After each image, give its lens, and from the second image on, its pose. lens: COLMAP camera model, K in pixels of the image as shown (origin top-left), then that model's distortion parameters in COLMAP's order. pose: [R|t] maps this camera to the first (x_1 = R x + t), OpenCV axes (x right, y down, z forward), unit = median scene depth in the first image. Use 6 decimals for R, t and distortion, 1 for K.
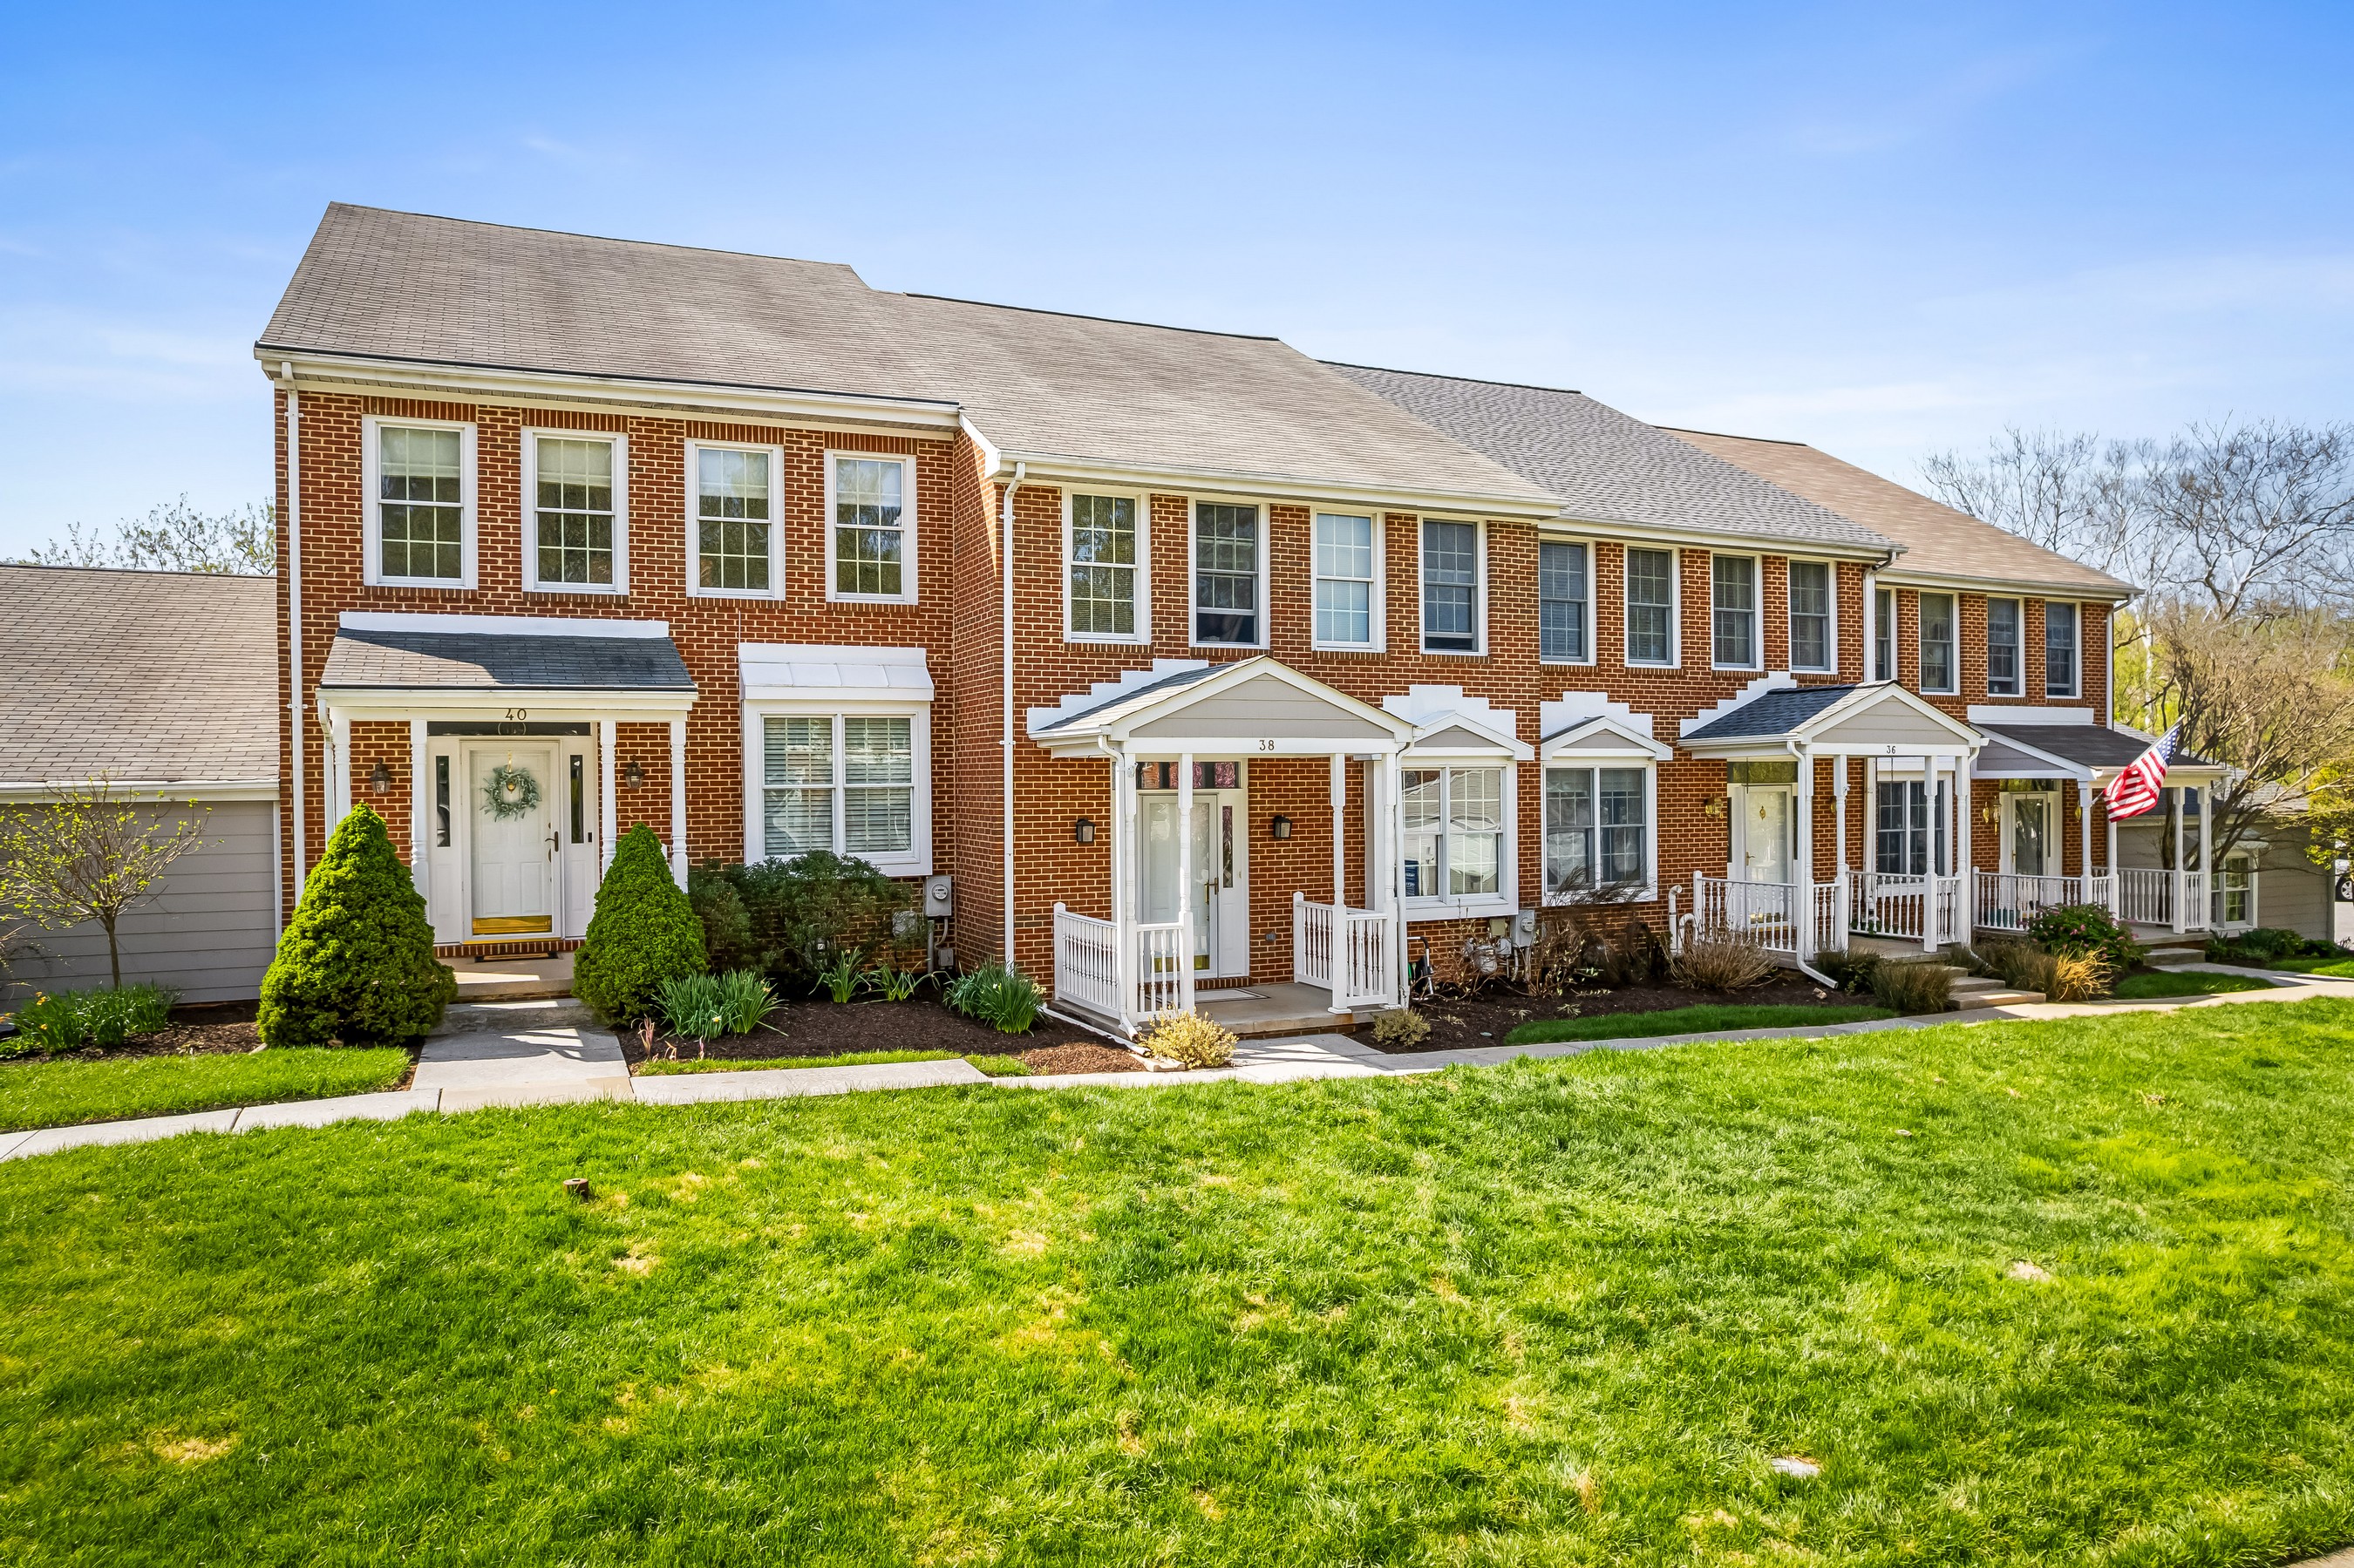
lens RADIAL K [[1499.3, 0, 1179.9], [0, 1499.3, 783.2], [0, 0, 1]] dist [-0.058079, 0.038630]
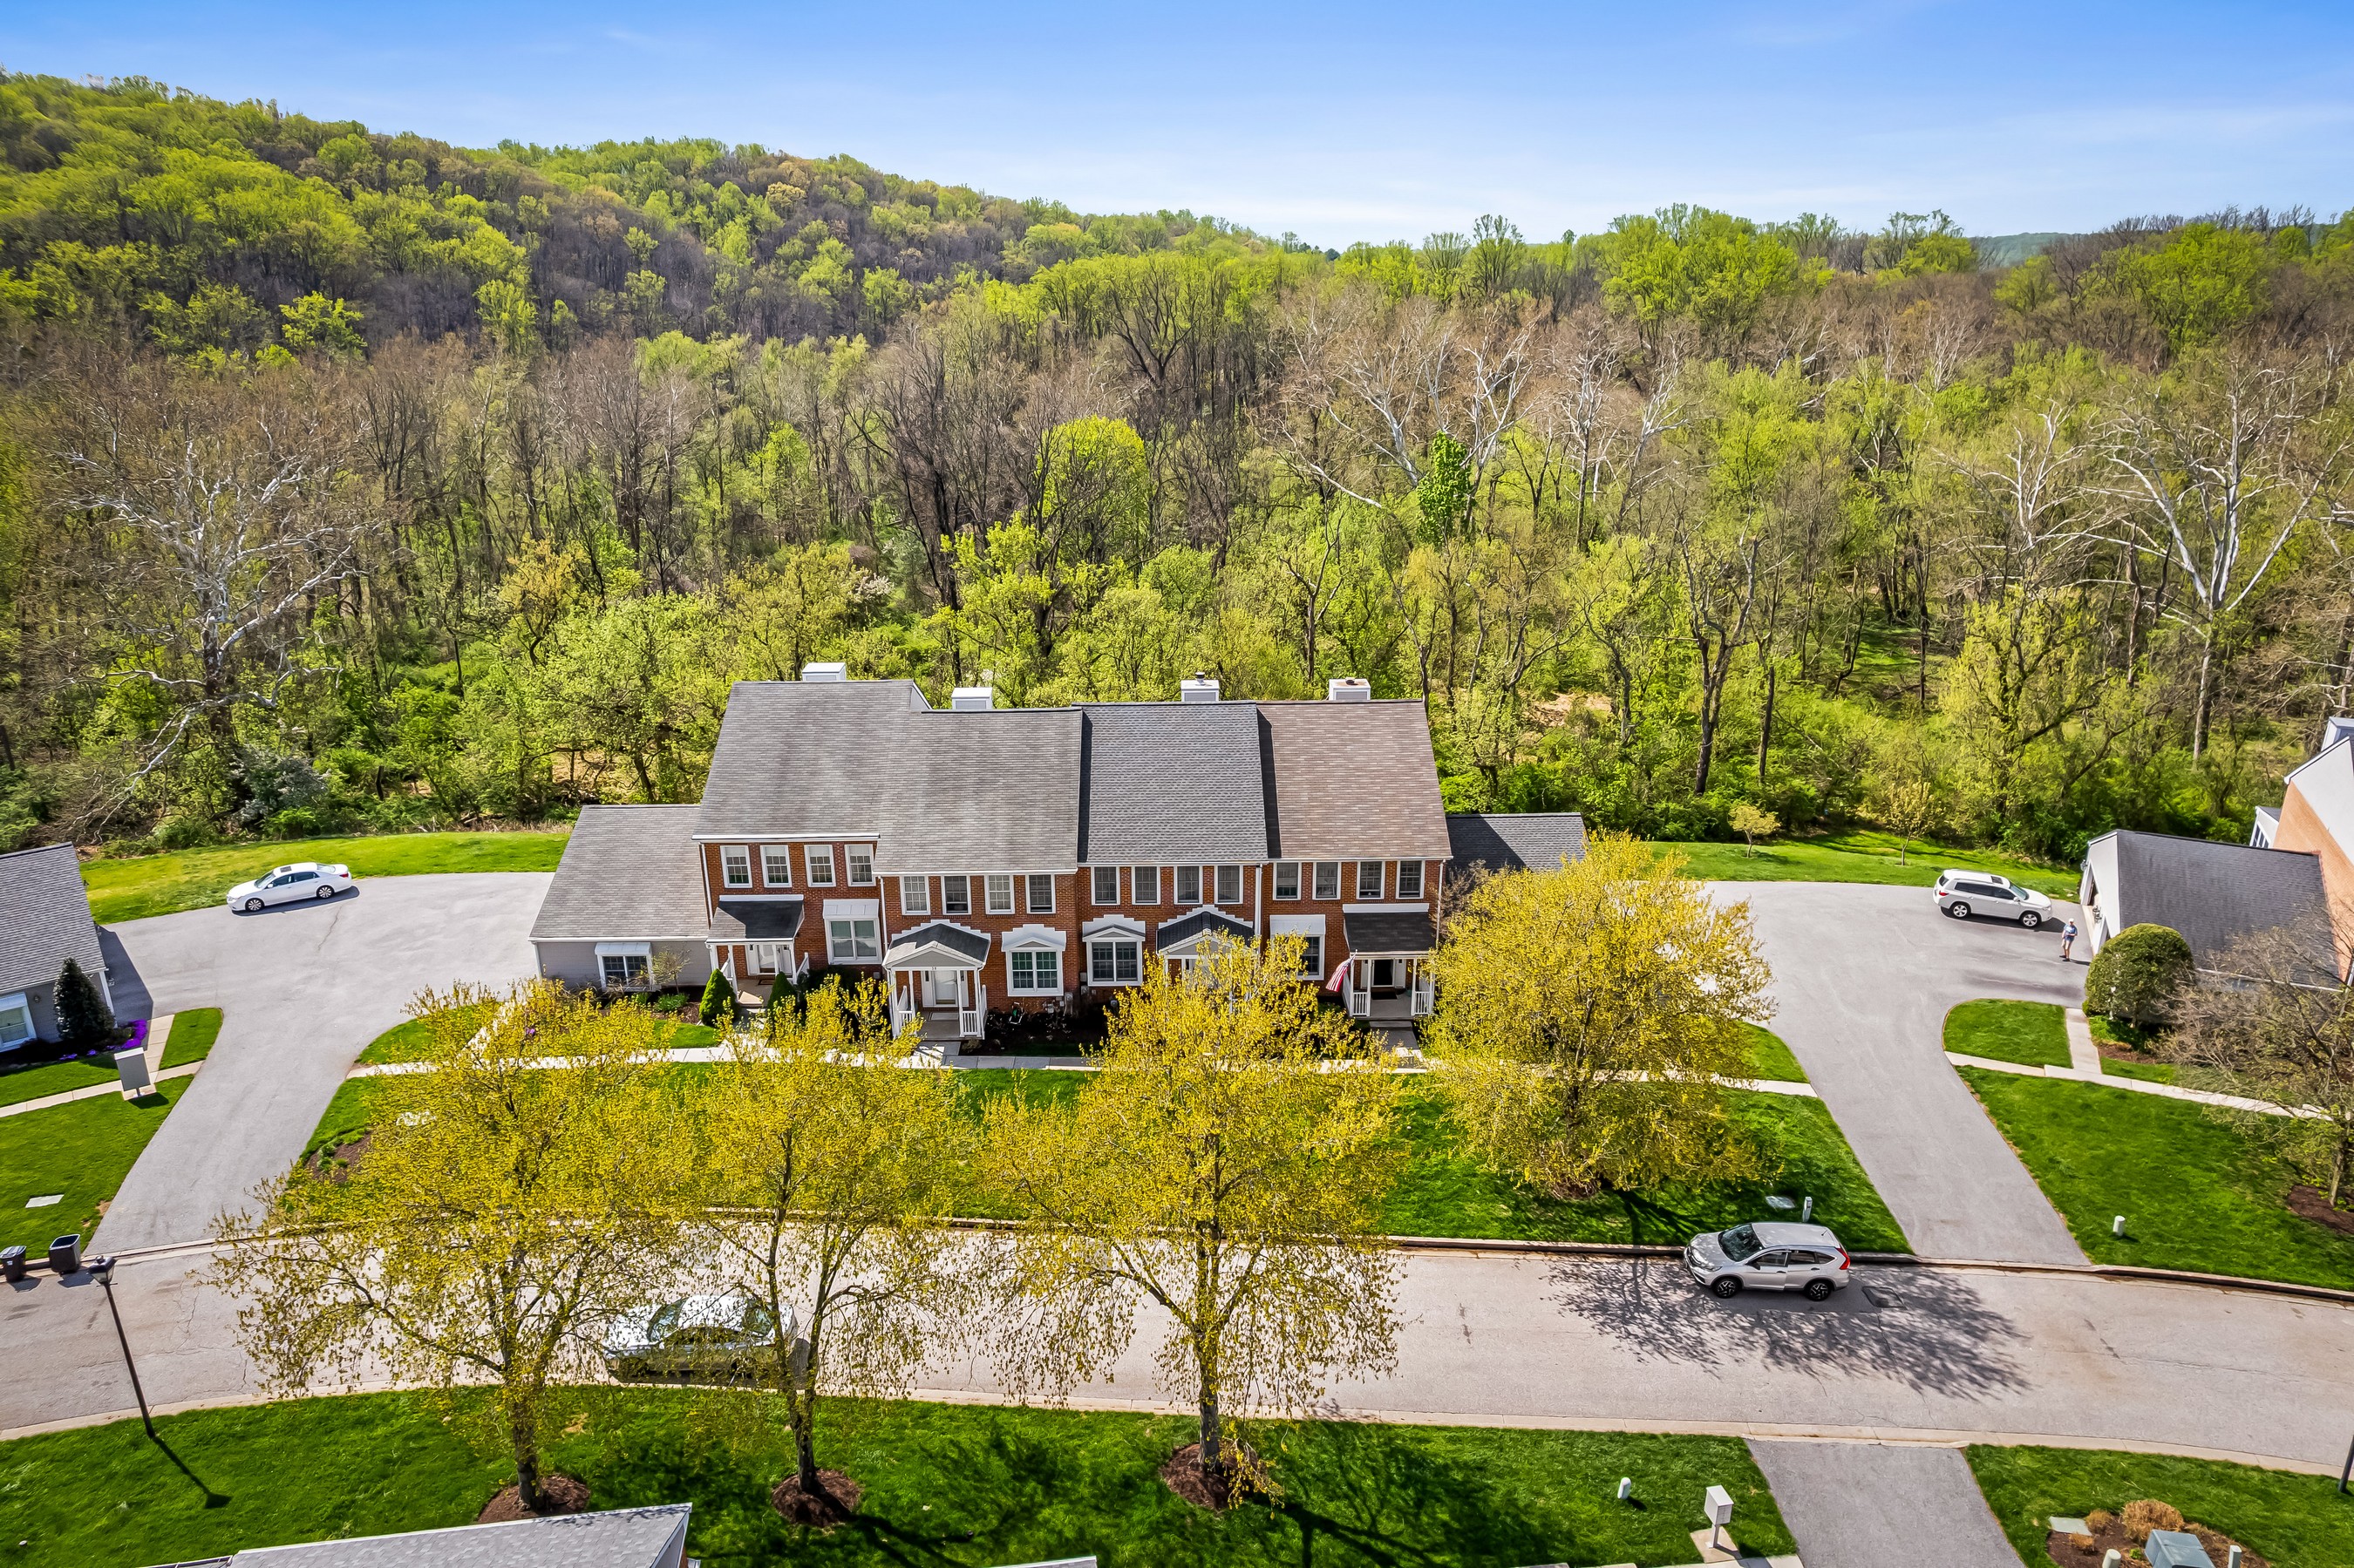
lens RADIAL K [[1499.3, 0, 1173.8], [0, 1499.3, 772.0], [0, 0, 1]] dist [-0.058079, 0.038630]
pose [[0.915172, 0.124719, -0.383283, 1.636987], [-0.000609, 0.951350, 0.308110, -1.359908], [0.403064, -0.281740, 0.870725, -1.507966]]
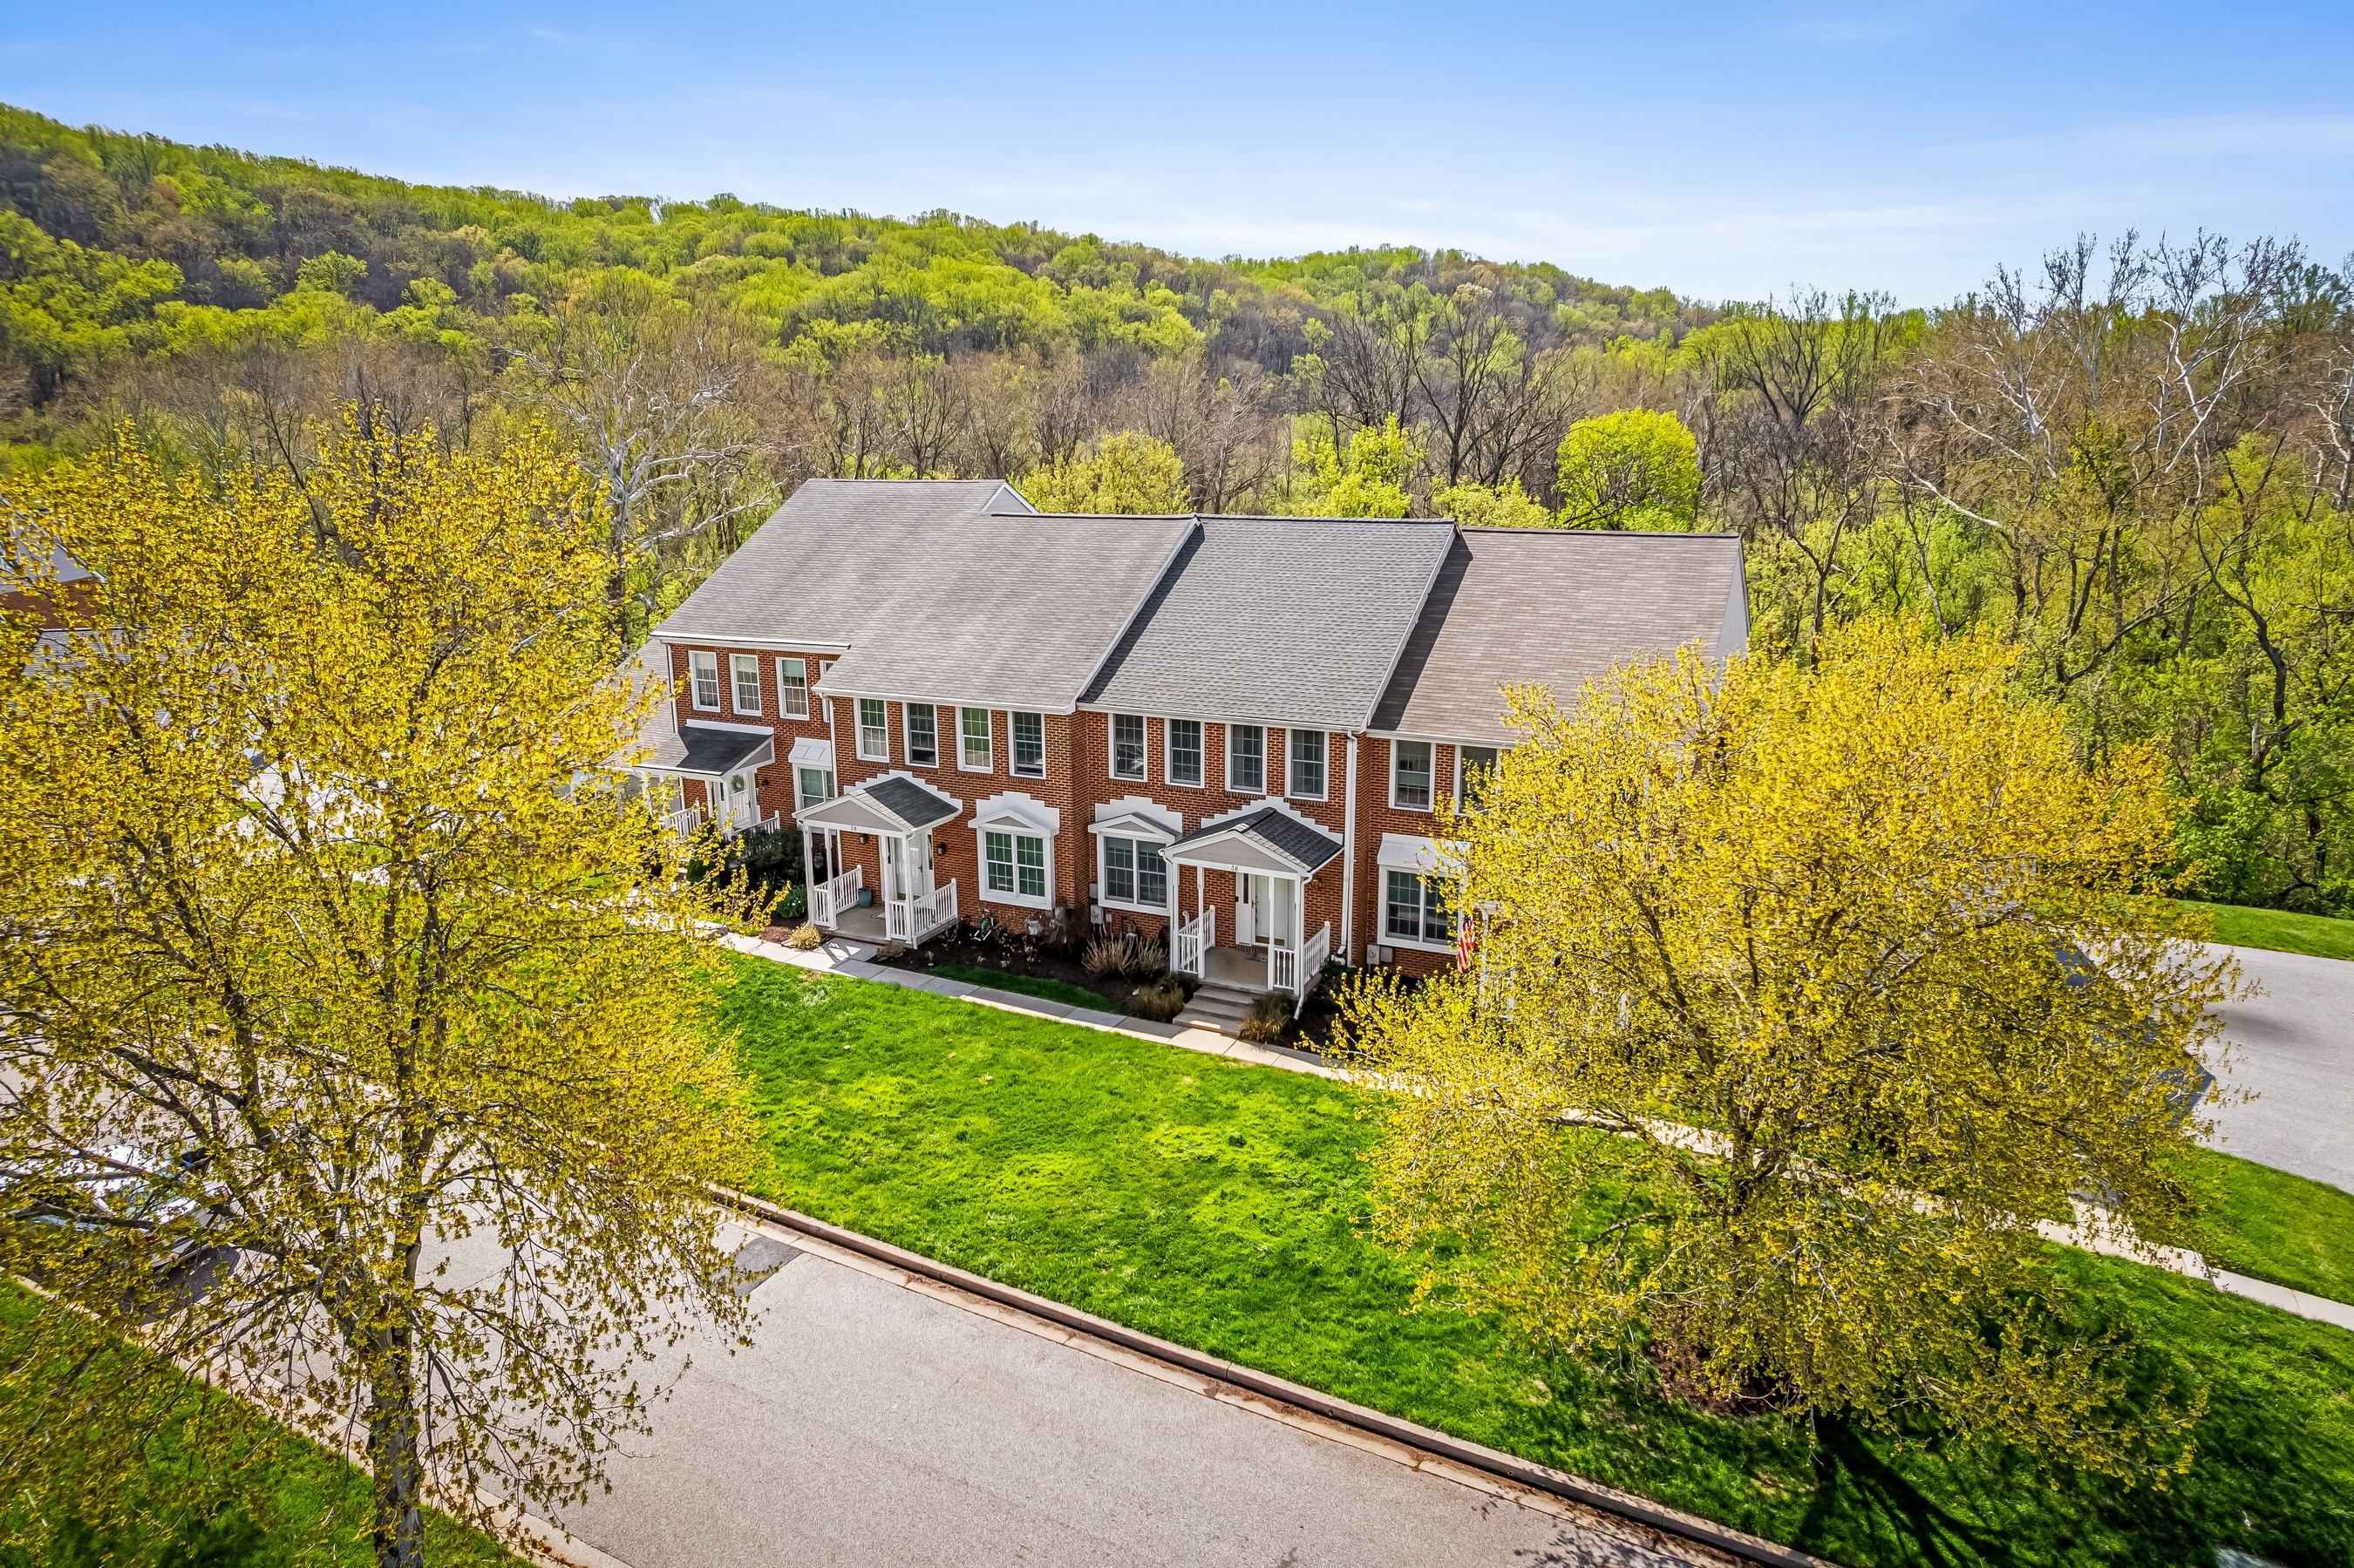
lens RADIAL K [[1499.3, 0, 1170.6], [0, 1499.3, 791.8], [0, 0, 1]] dist [-0.058079, 0.038630]
pose [[0.646499, 0.187015, -0.739638, 1.889359], [-0.000345, 0.969561, 0.244849, -0.588389], [0.762915, -0.158040, 0.626885, -0.104440]]
